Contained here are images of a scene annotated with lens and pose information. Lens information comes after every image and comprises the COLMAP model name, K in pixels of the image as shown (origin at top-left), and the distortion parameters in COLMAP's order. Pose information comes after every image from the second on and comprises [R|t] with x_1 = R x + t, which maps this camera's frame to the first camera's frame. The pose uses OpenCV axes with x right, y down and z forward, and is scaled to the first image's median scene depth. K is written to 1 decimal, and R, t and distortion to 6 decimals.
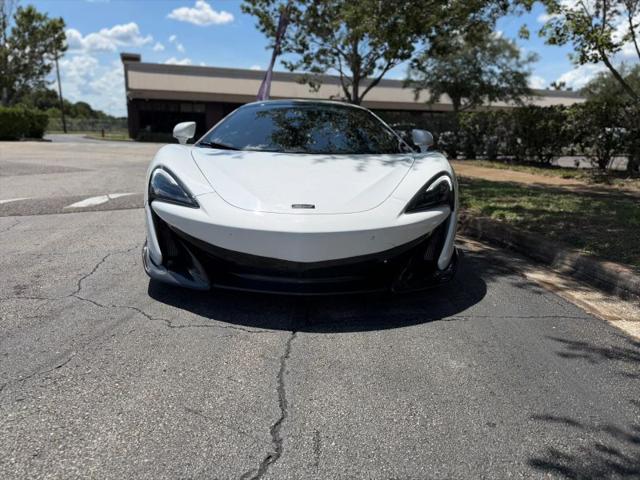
lens RADIAL K [[456.4, 0, 321.0], [0, 456.4, 238.9], [0, 0, 1]] dist [0.011261, -0.027672]
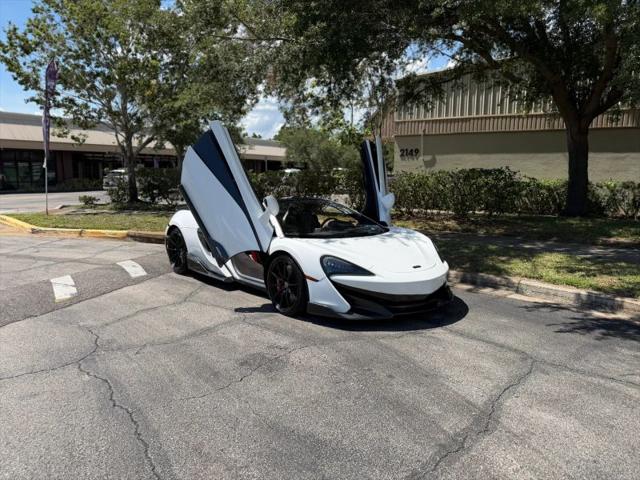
lens RADIAL K [[456.4, 0, 318.7], [0, 456.4, 234.1], [0, 0, 1]] dist [0.011261, -0.027672]
pose [[0.792312, -0.092151, 0.603116, -0.725074], [0.145299, 0.988586, -0.039831, -0.091369], [-0.592562, 0.119190, 0.796658, -0.160915]]
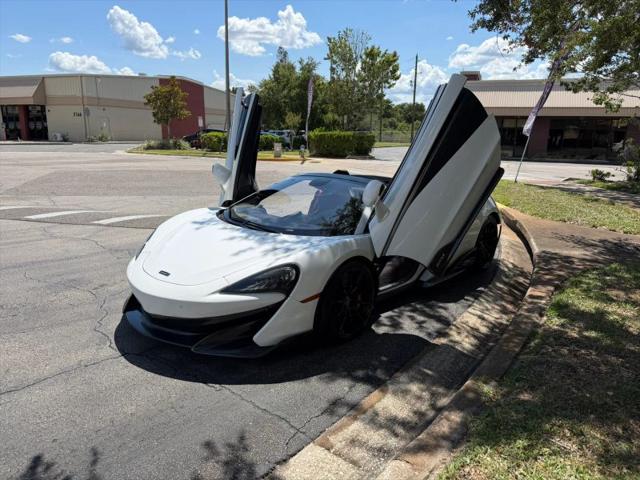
lens RADIAL K [[456.4, 0, 315.9], [0, 456.4, 241.3], [0, 0, 1]] dist [0.011261, -0.027672]
pose [[0.736957, 0.147259, -0.659704, 0.587125], [-0.155569, 0.986731, 0.046472, -0.147853], [0.657794, 0.068381, 0.750087, 0.101549]]
